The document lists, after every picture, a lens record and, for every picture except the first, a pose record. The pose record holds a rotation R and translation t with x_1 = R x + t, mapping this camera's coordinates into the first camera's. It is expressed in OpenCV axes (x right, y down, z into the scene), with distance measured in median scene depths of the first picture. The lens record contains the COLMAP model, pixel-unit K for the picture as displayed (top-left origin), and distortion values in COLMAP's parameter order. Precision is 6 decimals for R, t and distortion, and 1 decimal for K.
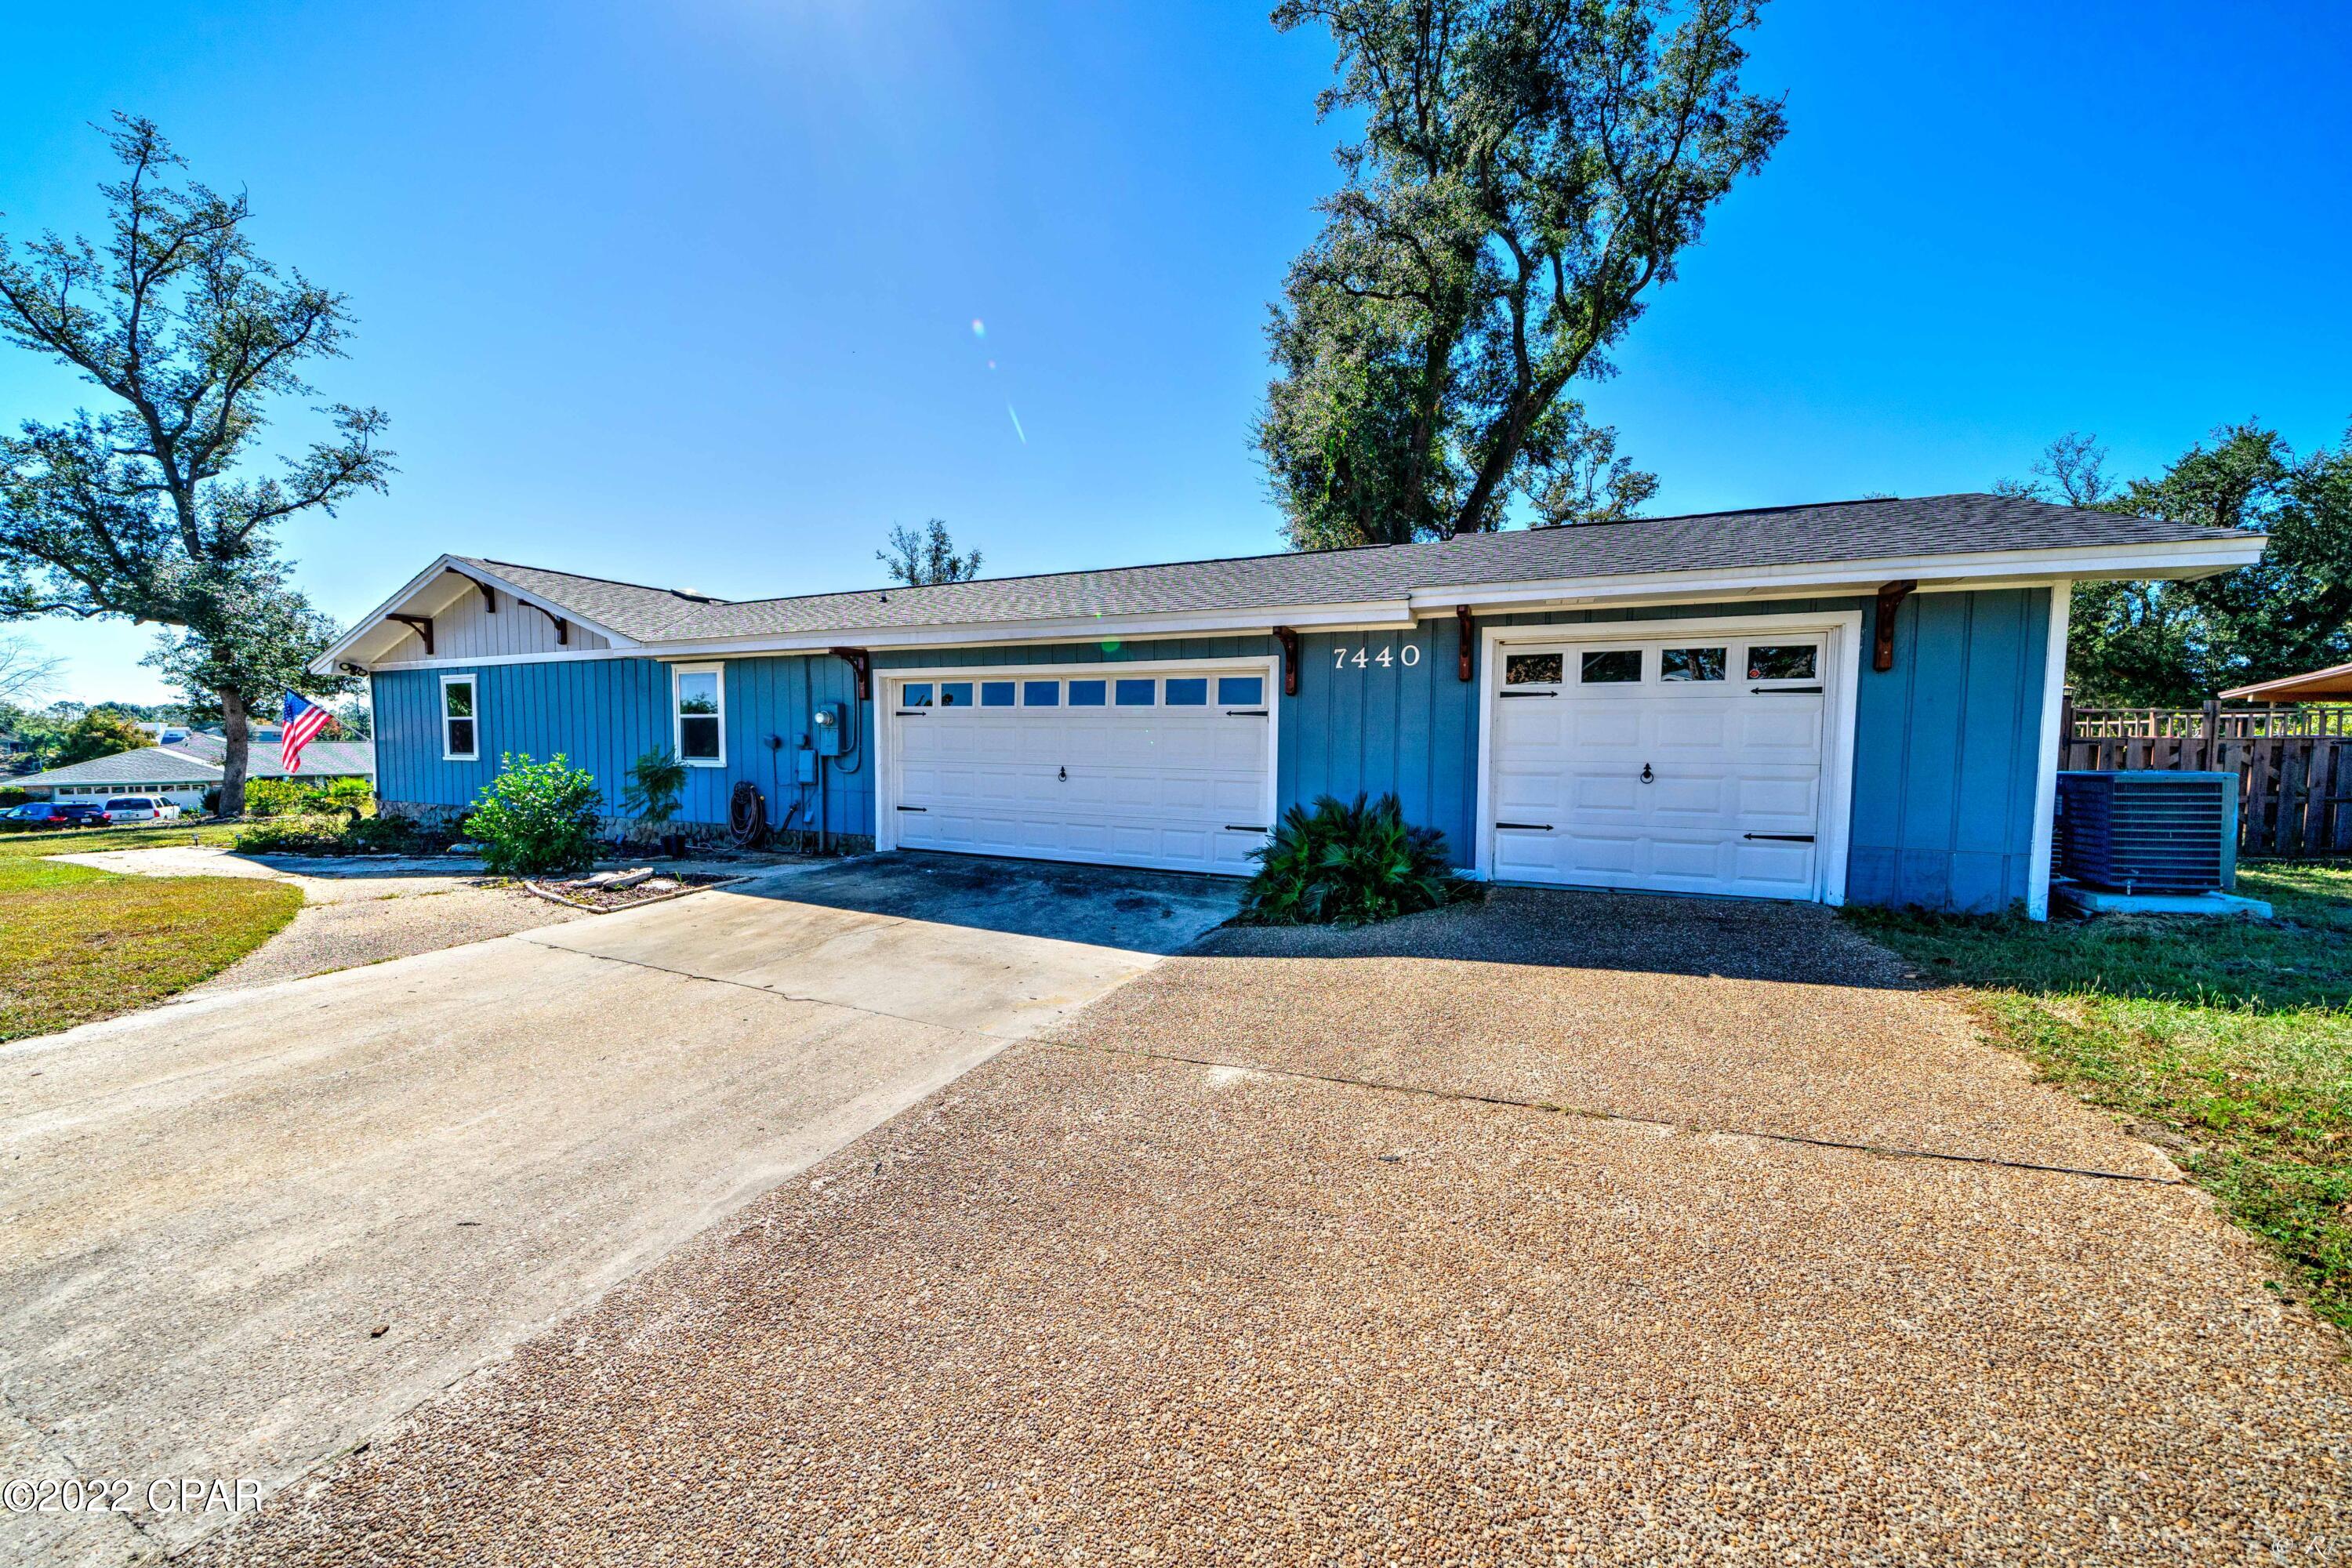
lens RADIAL K [[813.5, 0, 1131.9], [0, 813.5, 781.1], [0, 0, 1]] dist [0.000807, 0.000410]
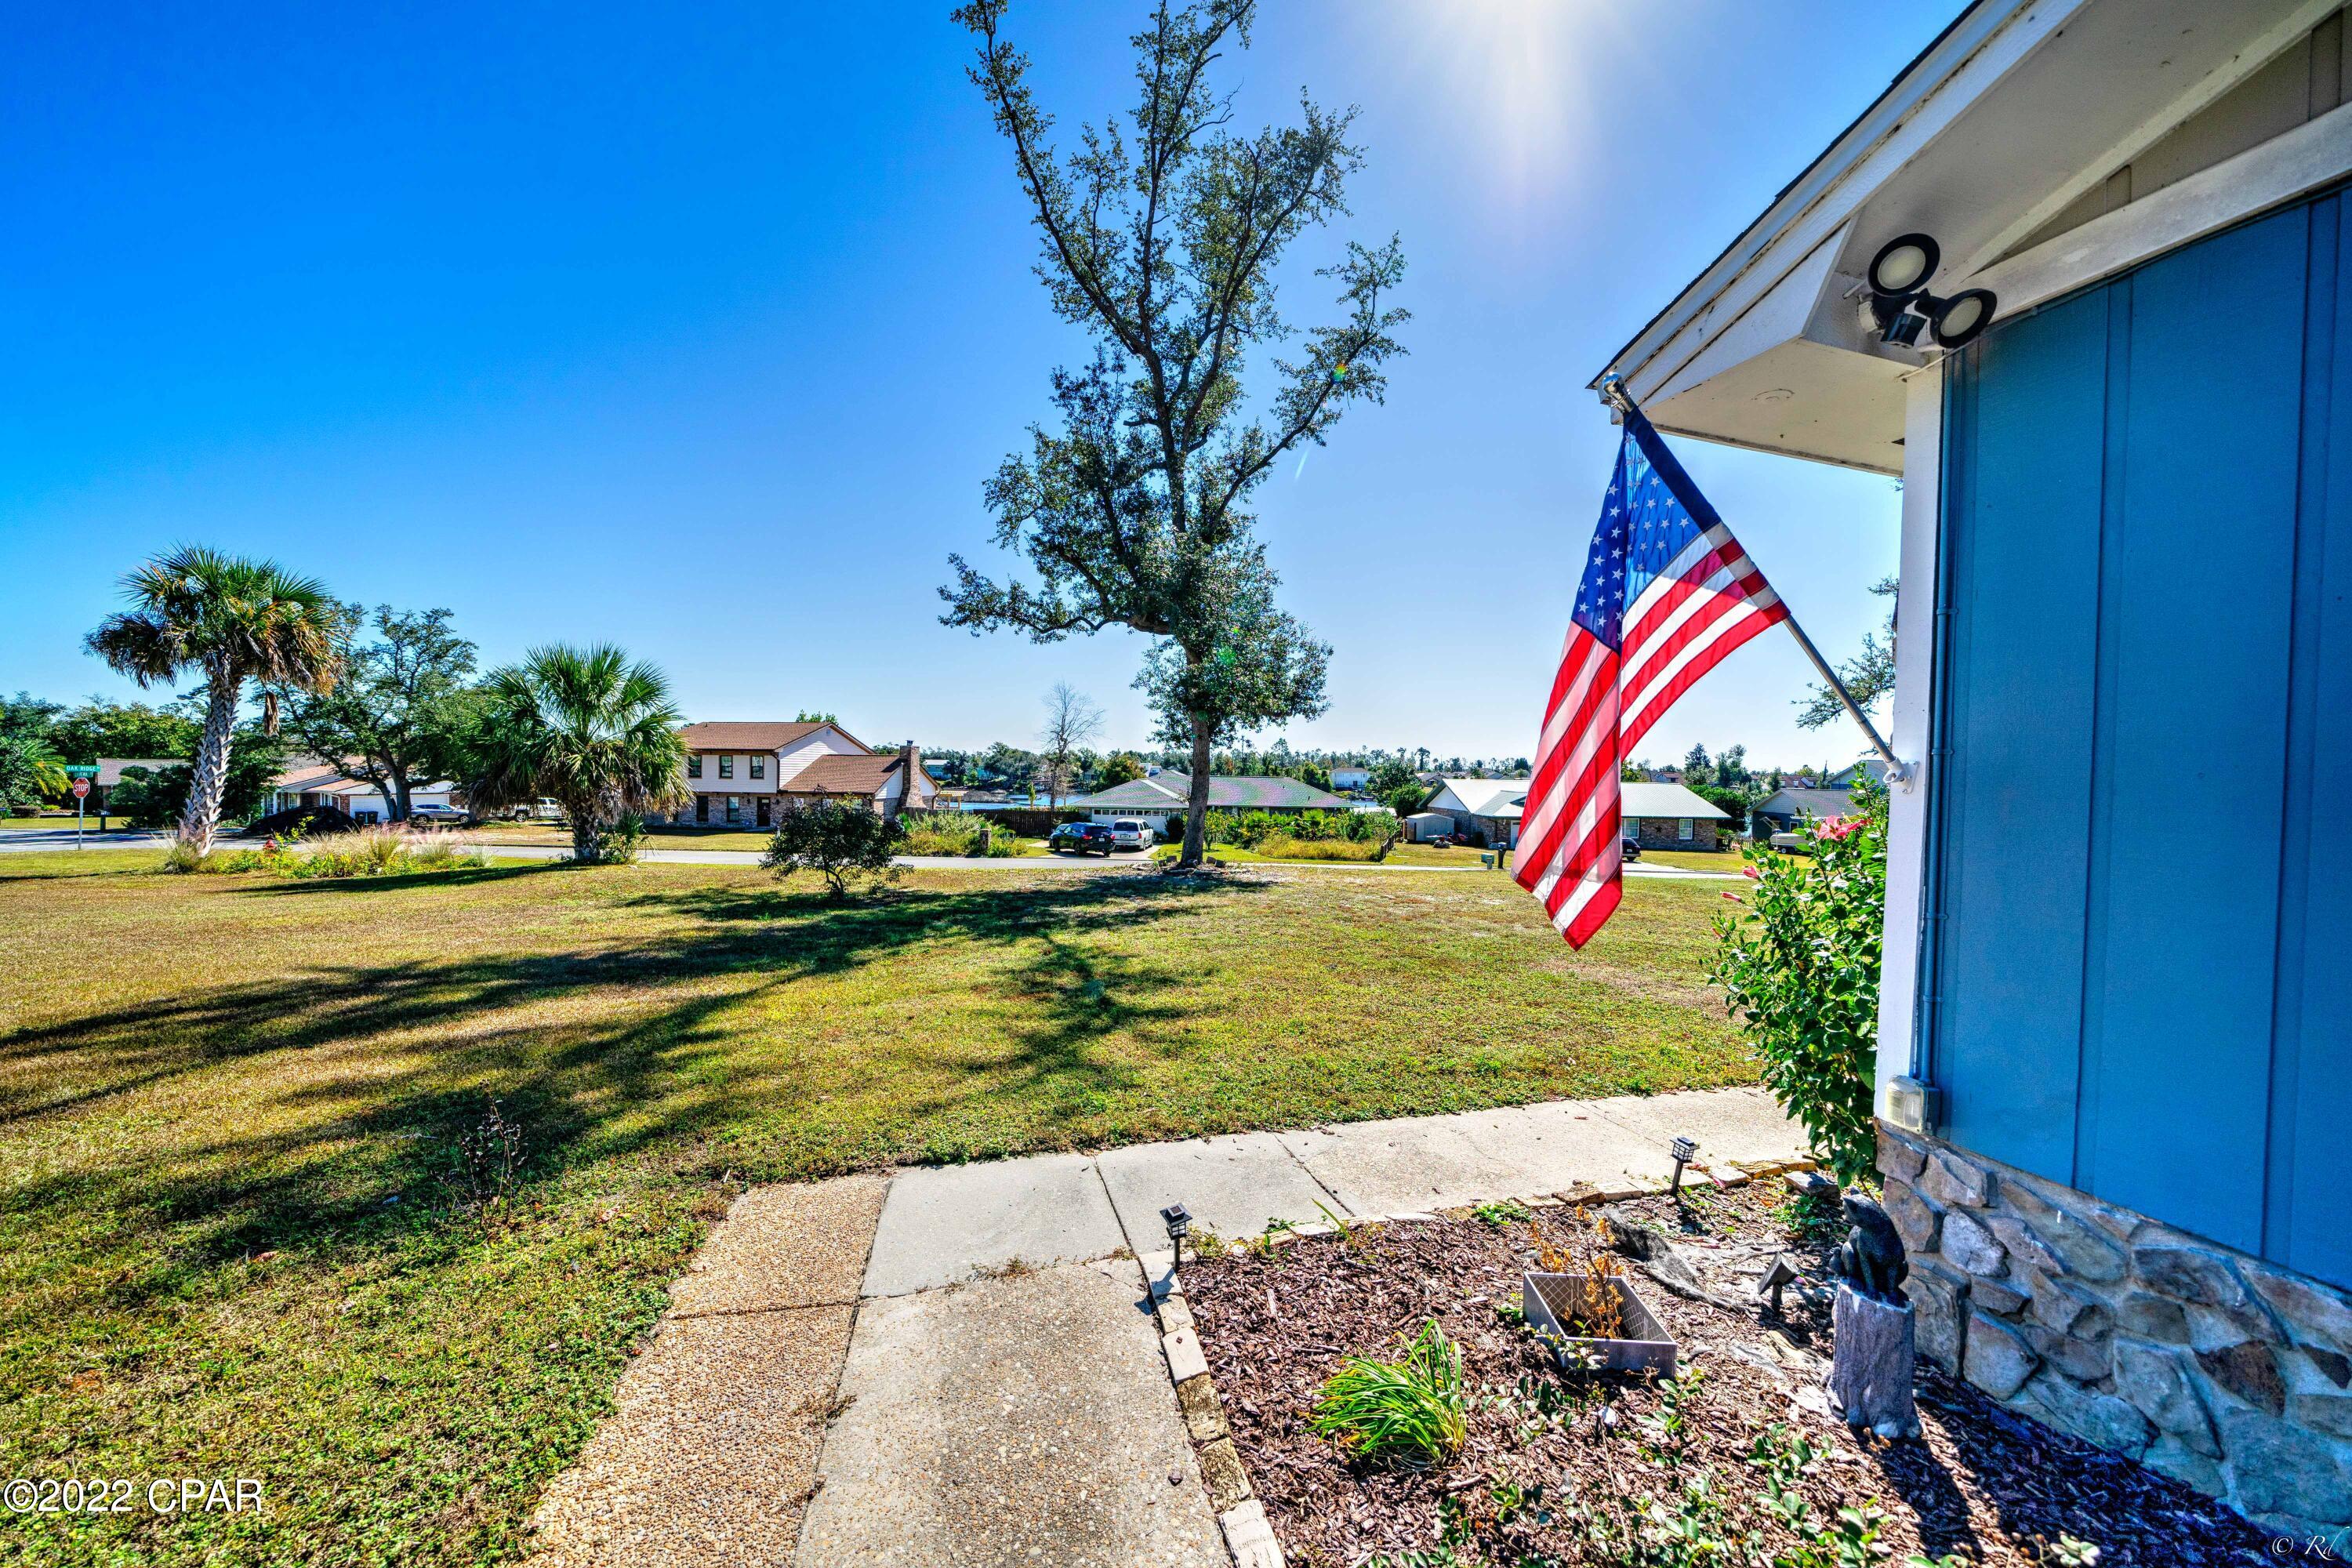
lens RADIAL K [[799.0, 0, 1176.0], [0, 799.0, 784.0], [0, 0, 1]] dist [-0.001999, -0.000015]
pose [[0.669071, 0.021569, -0.742885, -0.553628], [-0.056686, 0.998148, -0.022073, -0.020799], [0.741034, 0.056880, 0.669055, 0.474386]]
